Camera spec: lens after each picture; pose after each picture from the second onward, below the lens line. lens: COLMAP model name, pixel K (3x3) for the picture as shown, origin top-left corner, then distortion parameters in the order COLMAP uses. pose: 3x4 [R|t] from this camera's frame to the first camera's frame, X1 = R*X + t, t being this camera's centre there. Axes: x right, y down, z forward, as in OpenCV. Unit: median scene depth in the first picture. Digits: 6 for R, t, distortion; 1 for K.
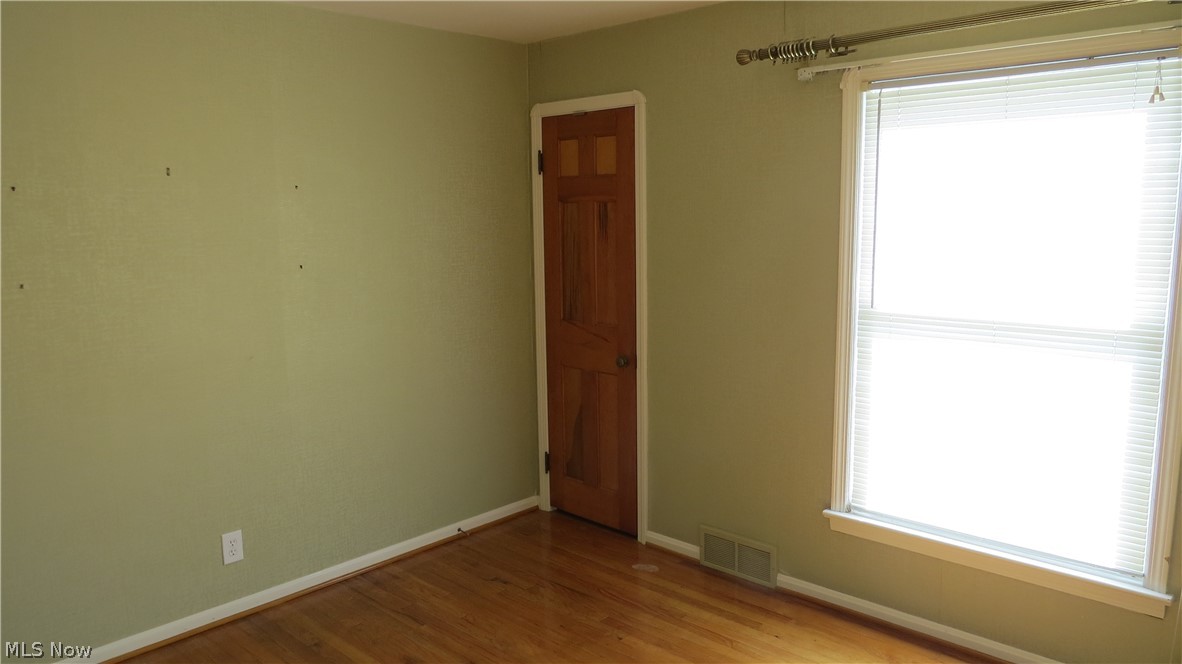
lens RADIAL K [[849.4, 0, 591.0], [0, 849.4, 332.0], [0, 0, 1]] dist [-0.012017, 0.005334]
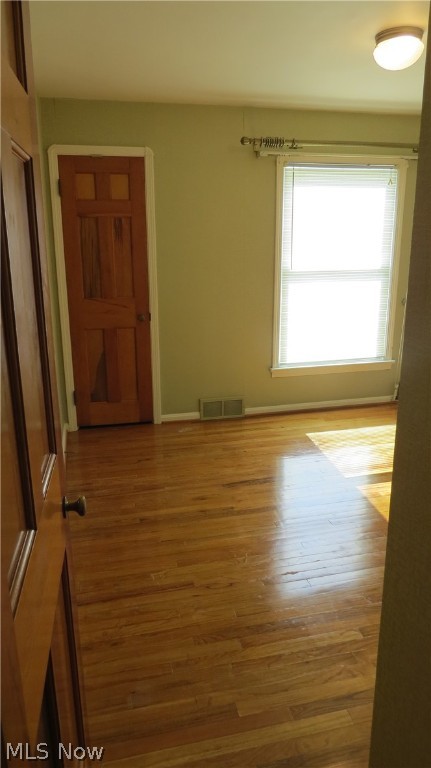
lens RADIAL K [[551.9, 0, 215.5], [0, 551.9, 384.0], [0, 0, 1]] dist [-0.012017, 0.005334]
pose [[0.537231, -0.208608, 0.817230, -0.814004], [0.123176, 0.977948, 0.168660, -0.002823], [-0.834392, 0.010054, 0.551080, 0.307822]]
